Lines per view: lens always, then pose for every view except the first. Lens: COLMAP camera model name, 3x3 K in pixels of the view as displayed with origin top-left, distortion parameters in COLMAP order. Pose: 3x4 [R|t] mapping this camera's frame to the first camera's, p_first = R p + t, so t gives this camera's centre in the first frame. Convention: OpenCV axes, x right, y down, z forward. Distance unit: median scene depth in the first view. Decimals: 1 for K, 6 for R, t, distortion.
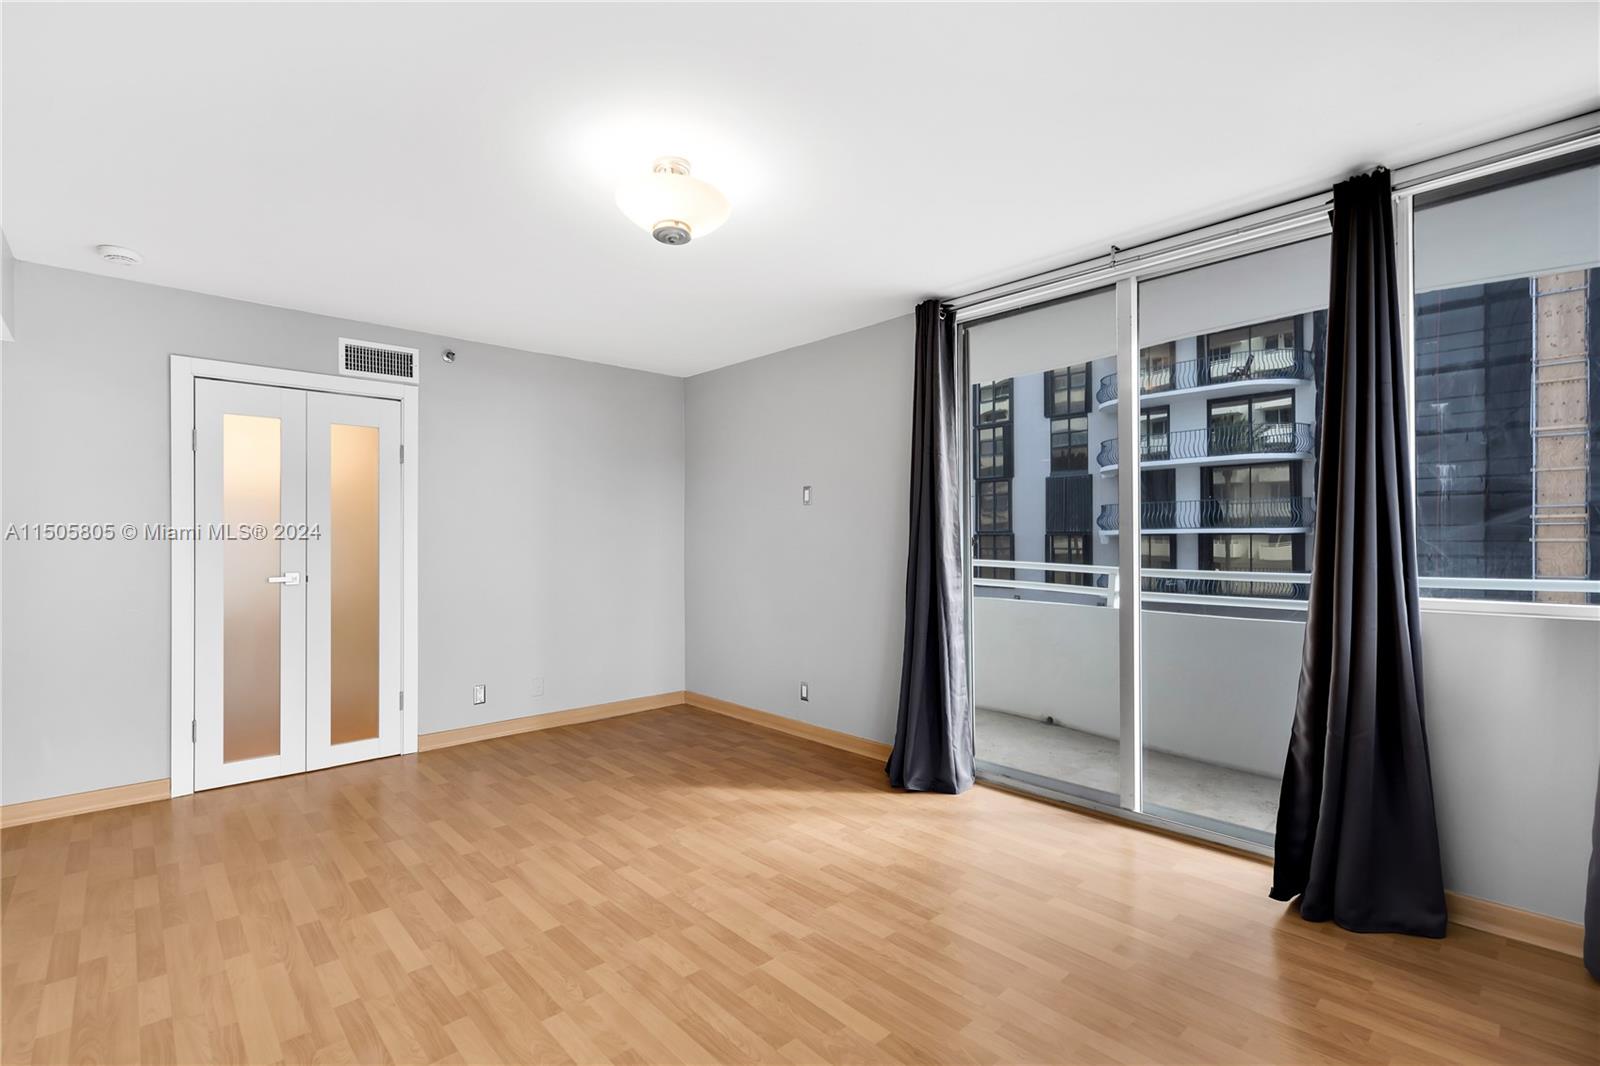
lens RADIAL K [[727.7, 0, 795.6], [0, 727.7, 536.1], [0, 0, 1]] dist [-0.002742, -0.000018]
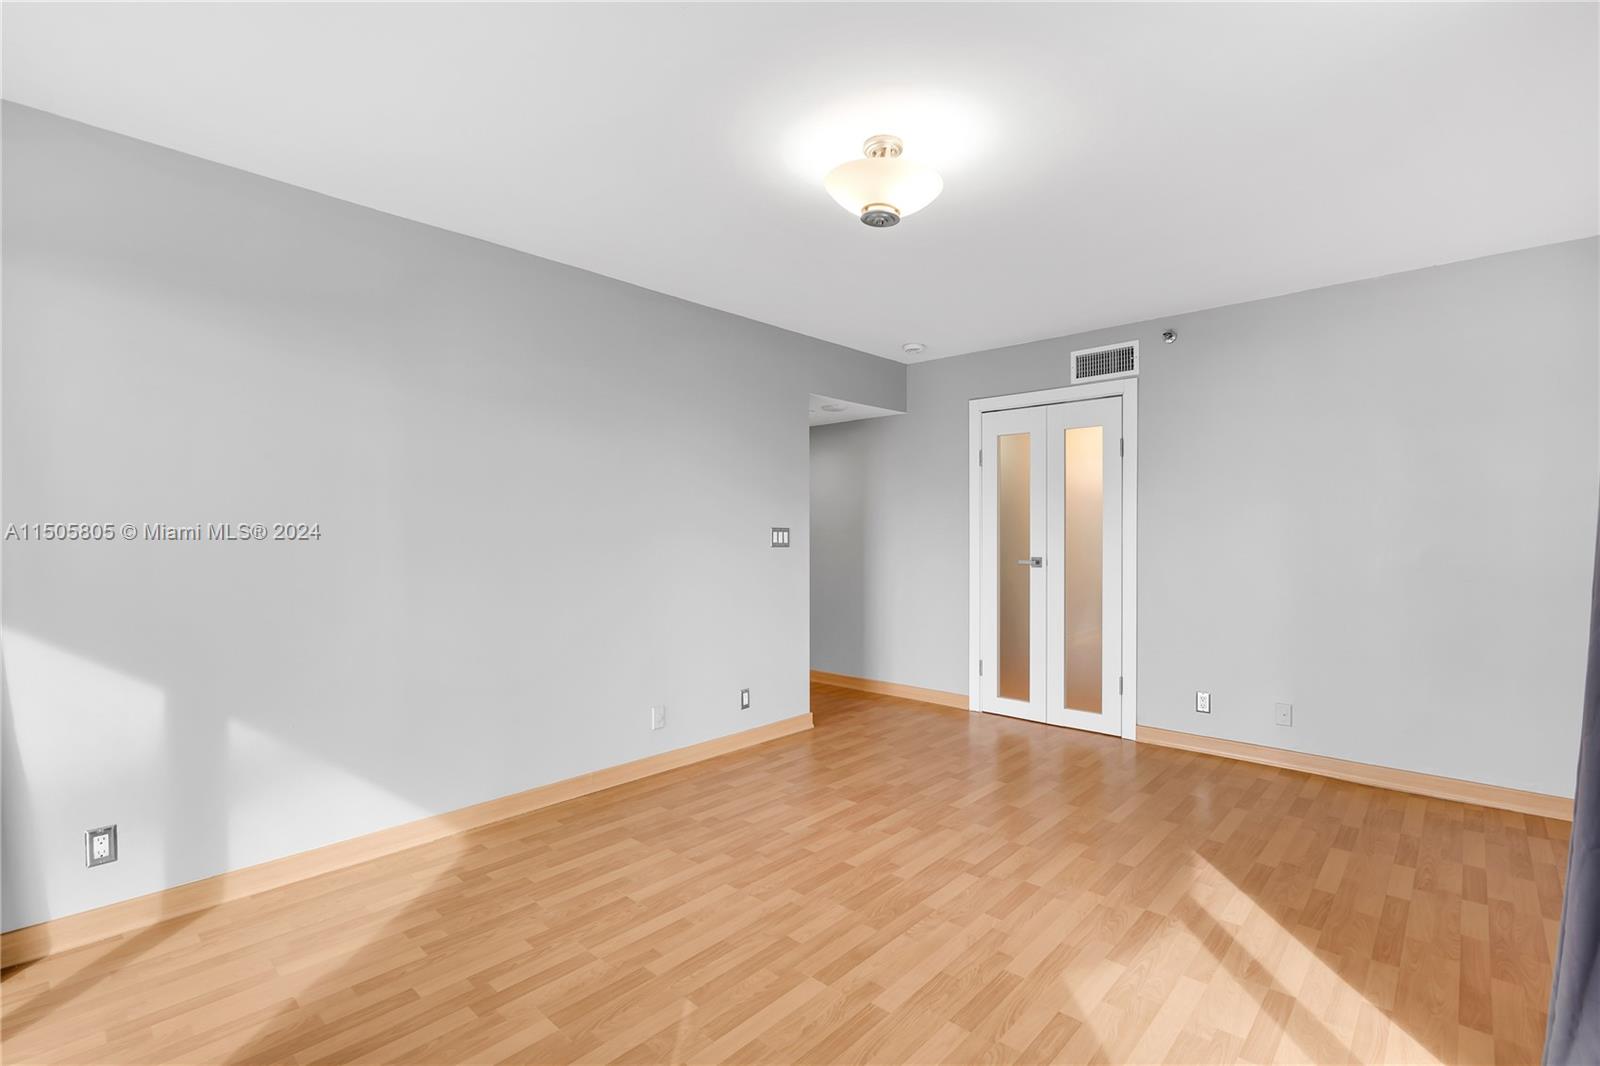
lens RADIAL K [[727.7, 0, 795.6], [0, 727.7, 536.1], [0, 0, 1]] dist [-0.002742, -0.000018]
pose [[0.073291, 0.008962, -0.997270, 0.563034], [0.005320, 0.999942, 0.009377, 0.001490], [0.997296, -0.005992, 0.073239, 0.573018]]
